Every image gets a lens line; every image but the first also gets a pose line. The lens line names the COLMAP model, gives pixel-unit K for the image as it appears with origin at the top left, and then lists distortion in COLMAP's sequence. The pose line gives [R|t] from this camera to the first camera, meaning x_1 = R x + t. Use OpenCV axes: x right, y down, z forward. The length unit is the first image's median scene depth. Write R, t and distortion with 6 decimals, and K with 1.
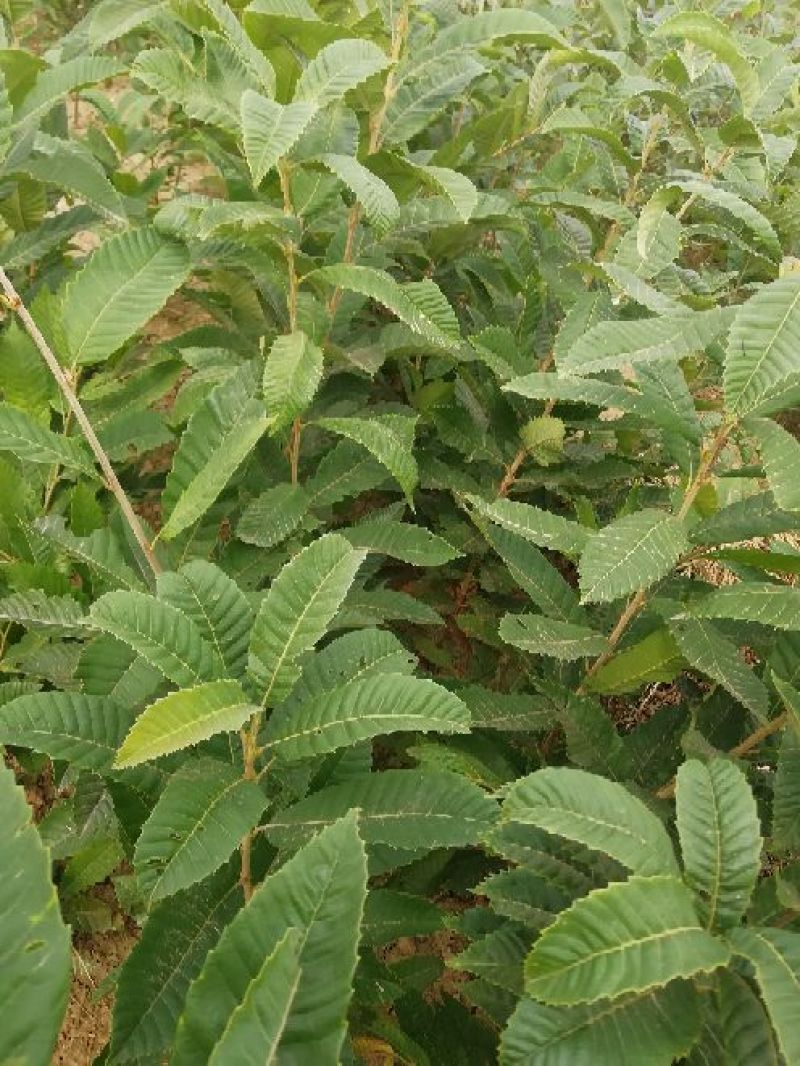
lens RADIAL K [[918.7, 0, 395.2], [0, 918.7, 499.1], [0, 0, 1]] dist [-0.107594, 0.312030]
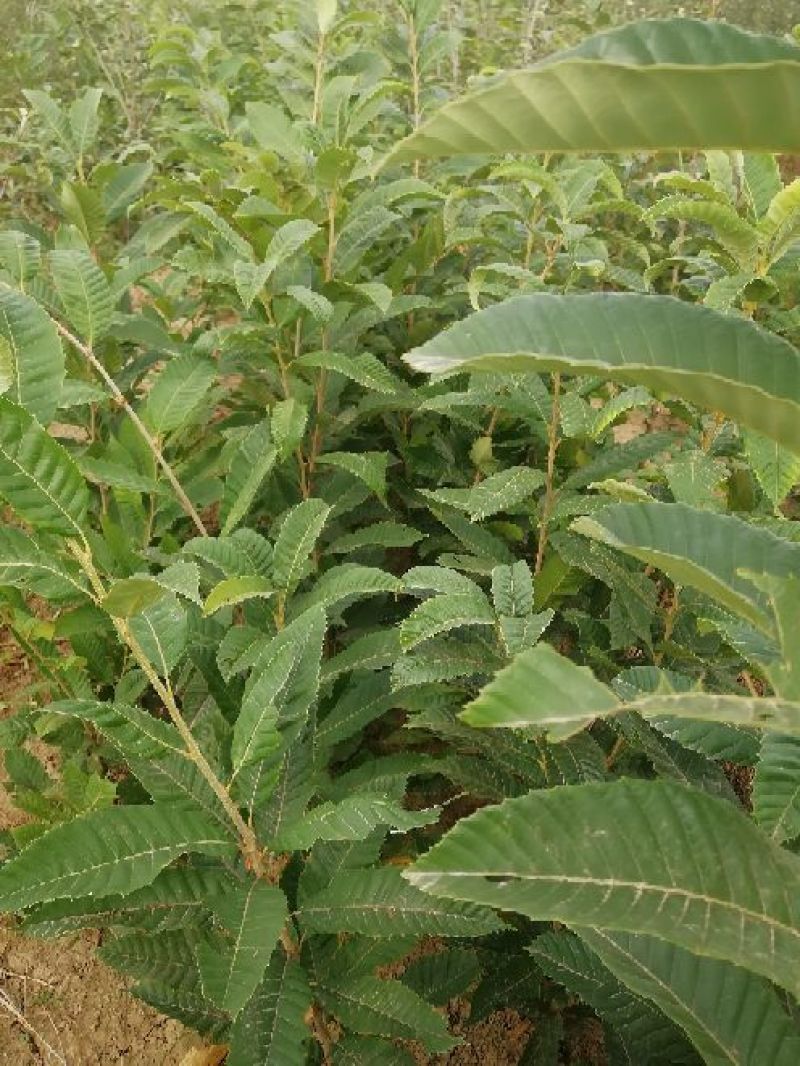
lens RADIAL K [[918.7, 0, 395.2], [0, 918.7, 499.1], [0, 0, 1]] dist [-0.107594, 0.312030]
pose [[0.984838, -0.159413, -0.068425, 0.152164], [0.149032, 0.979349, -0.136623, 0.229017], [0.088792, 0.124353, 0.988257, -0.520889]]
